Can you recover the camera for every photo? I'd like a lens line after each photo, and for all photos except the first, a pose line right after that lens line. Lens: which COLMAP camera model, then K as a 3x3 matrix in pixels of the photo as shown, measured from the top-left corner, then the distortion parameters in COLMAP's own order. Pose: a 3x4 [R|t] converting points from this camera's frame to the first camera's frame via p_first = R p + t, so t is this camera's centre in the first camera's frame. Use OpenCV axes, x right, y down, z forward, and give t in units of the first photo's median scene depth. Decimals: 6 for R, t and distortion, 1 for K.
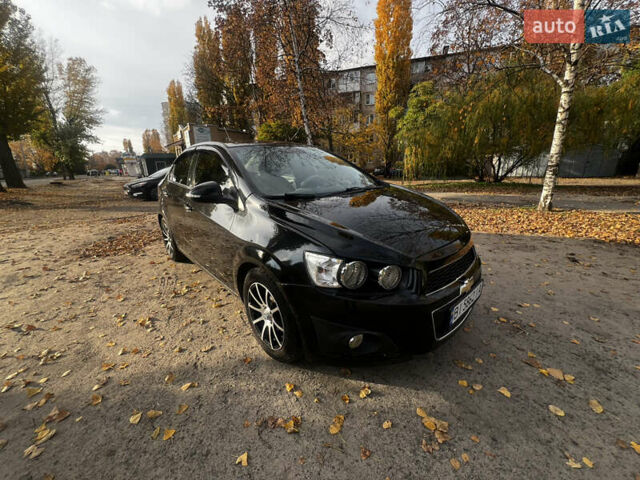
lens RADIAL K [[254.1, 0, 320.0], [0, 254.1, 240.0], [0, 0, 1]] dist [0.001498, -0.000032]
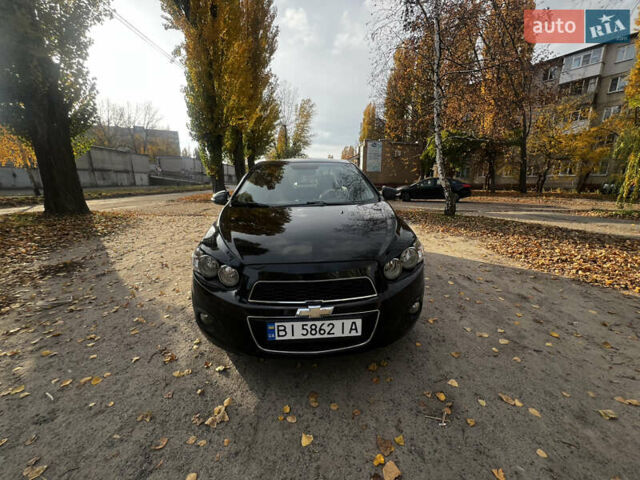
lens RADIAL K [[254.1, 0, 320.0], [0, 254.1, 240.0], [0, 0, 1]] dist [0.001498, -0.000032]
pose [[0.786095, 0.159407, -0.597197, 0.839734], [-0.183465, 0.982805, 0.020840, -0.077584], [0.590250, 0.093183, 0.801824, 0.183651]]
